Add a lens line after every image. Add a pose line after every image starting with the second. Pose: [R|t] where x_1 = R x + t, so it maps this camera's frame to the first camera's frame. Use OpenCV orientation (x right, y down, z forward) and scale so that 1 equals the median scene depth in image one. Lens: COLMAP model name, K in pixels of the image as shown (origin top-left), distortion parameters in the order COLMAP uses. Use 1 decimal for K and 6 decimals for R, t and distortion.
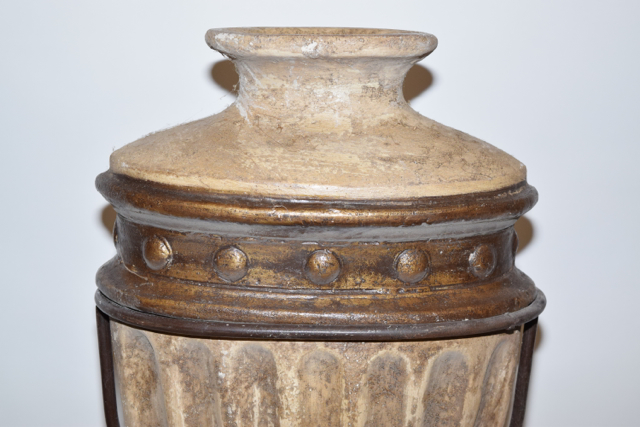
lens RADIAL K [[1449.4, 0, 320.0], [0, 1449.4, 213.5], [0, 0, 1]] dist [0.078420, 0.158244]
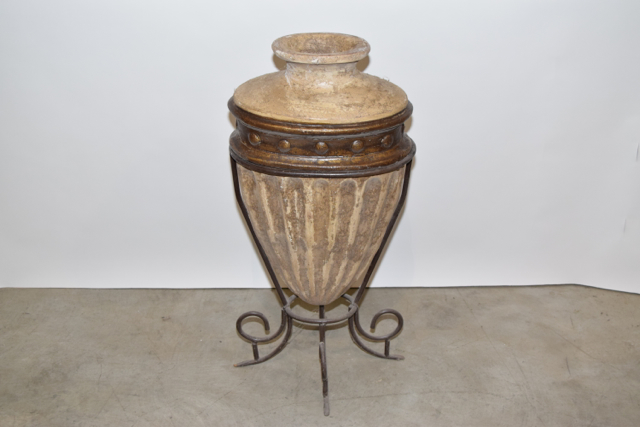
lens RADIAL K [[951.3, 0, 320.0], [0, 951.3, 213.5], [0, 0, 1]] dist [-0.005332, -0.042630]
pose [[0.999317, 0.004700, -0.036644, 0.058761], [0.008081, 0.940052, 0.340936, -0.405126], [0.036050, -0.340999, 0.939372, -0.553181]]
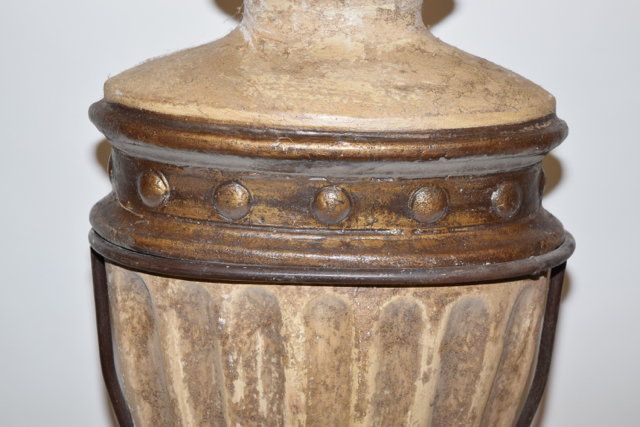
lens RADIAL K [[1449.4, 0, 320.0], [0, 1449.4, 213.5], [0, 0, 1]] dist [0.078420, 0.158244]
pose [[0.999687, 0.008389, -0.023560, 0.016013], [-0.007529, 0.999312, 0.036329, 0.008802], [0.023849, -0.036140, 0.999062, 0.079106]]
